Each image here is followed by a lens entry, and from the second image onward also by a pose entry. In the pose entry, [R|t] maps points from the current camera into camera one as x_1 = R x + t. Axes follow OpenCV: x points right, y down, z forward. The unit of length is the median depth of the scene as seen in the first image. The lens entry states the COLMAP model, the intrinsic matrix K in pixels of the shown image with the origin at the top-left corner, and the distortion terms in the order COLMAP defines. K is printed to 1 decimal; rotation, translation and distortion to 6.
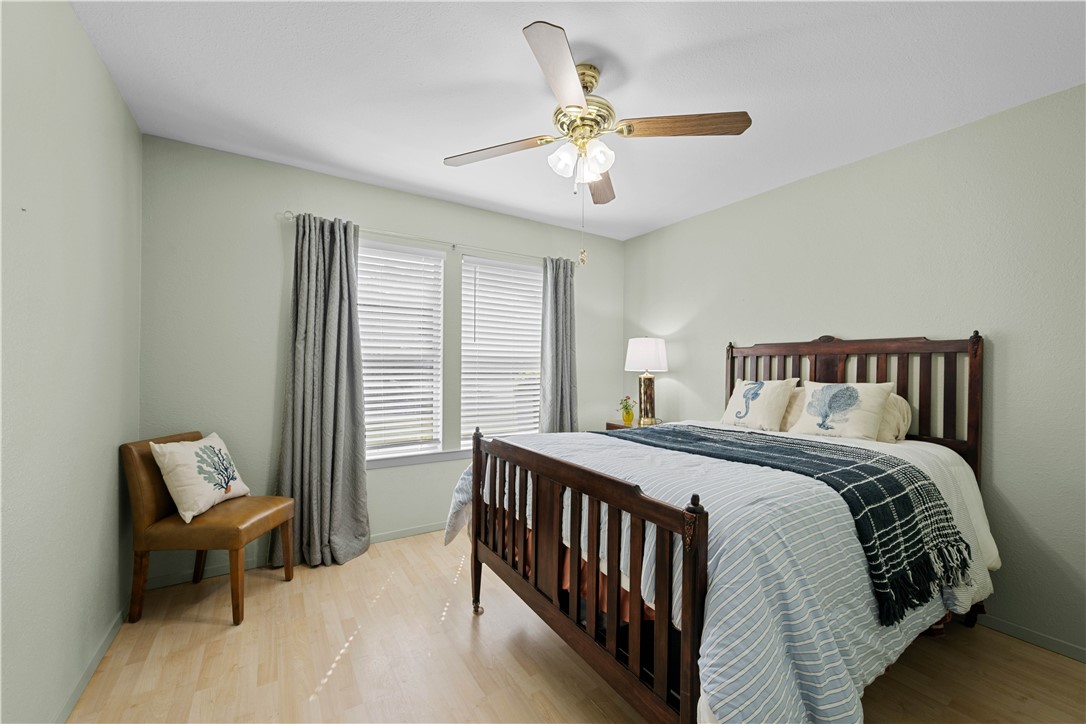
lens RADIAL K [[429.3, 0, 551.6], [0, 429.3, 364.6], [0, 0, 1]] dist [-0.003191, 0.001594]
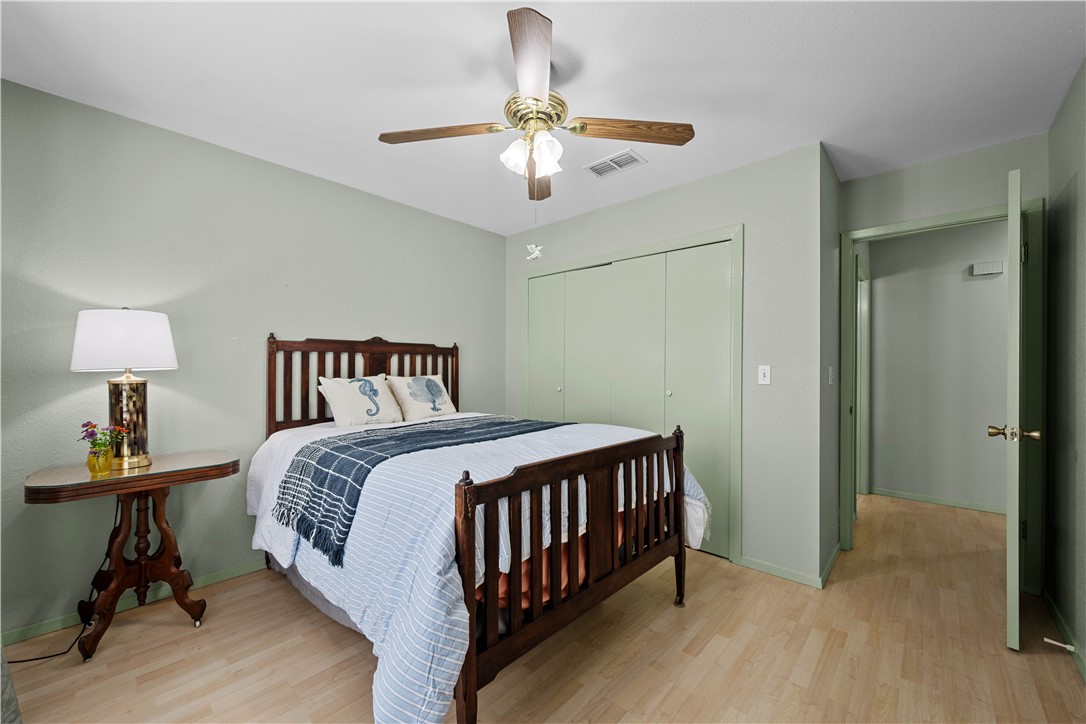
lens RADIAL K [[429.3, 0, 552.0], [0, 429.3, 365.6], [0, 0, 1]] dist [-0.003191, 0.001594]
pose [[-0.260184, -0.002736, 0.965555, -0.618592], [-0.005291, 0.999985, 0.001408, 0.007275], [-0.965545, -0.004742, -0.260194, 0.866623]]
